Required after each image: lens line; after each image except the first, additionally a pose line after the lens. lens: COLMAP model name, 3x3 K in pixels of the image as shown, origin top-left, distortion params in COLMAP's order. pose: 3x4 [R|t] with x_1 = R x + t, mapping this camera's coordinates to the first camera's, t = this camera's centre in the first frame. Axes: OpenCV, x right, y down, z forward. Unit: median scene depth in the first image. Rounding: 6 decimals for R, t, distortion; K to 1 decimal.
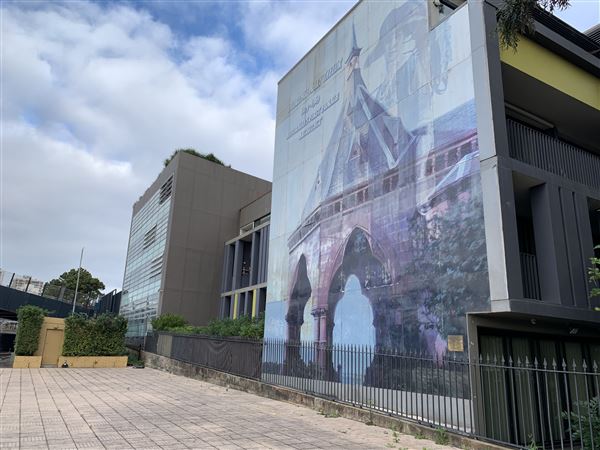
lens RADIAL K [[466.8, 0, 300.0], [0, 466.8, 225.0], [0, 0, 1]] dist [0.080117, -0.109129]
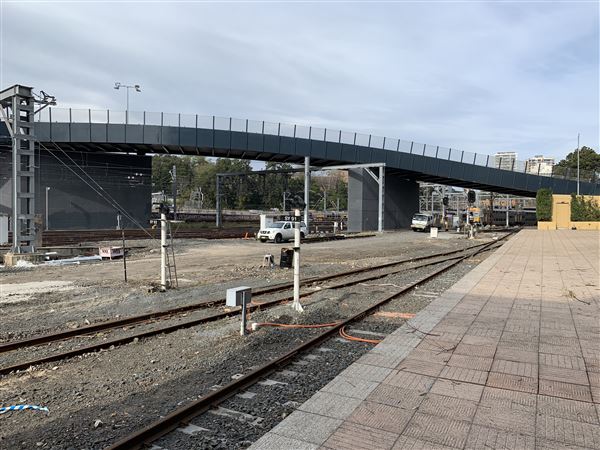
lens RADIAL K [[466.8, 0, 300.0], [0, 466.8, 225.0], [0, 0, 1]] dist [0.080117, -0.109129]
pose [[0.543173, -0.014527, -0.839495, 0.399115], [0.231229, 0.963775, 0.132933, -0.139108], [0.807153, -0.266321, 0.526856, -0.643289]]
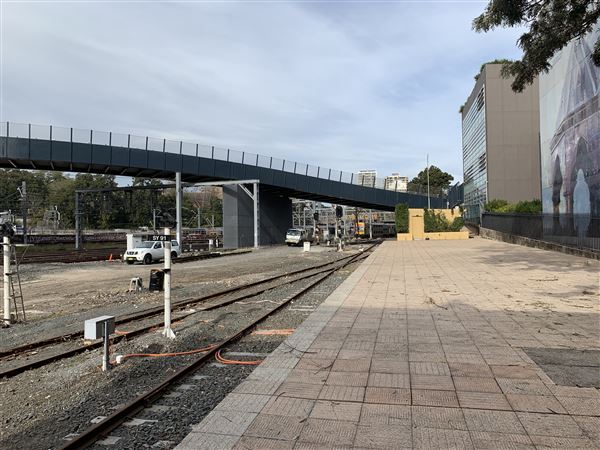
lens RADIAL K [[469.0, 0, 302.0], [0, 469.0, 222.8], [0, 0, 1]] dist [0.007472, 0.001408]
pose [[0.745354, -0.061544, -0.663822, 0.375894], [0.217951, 0.963510, 0.155391, -0.135299], [0.630036, -0.260502, 0.731569, -0.620153]]
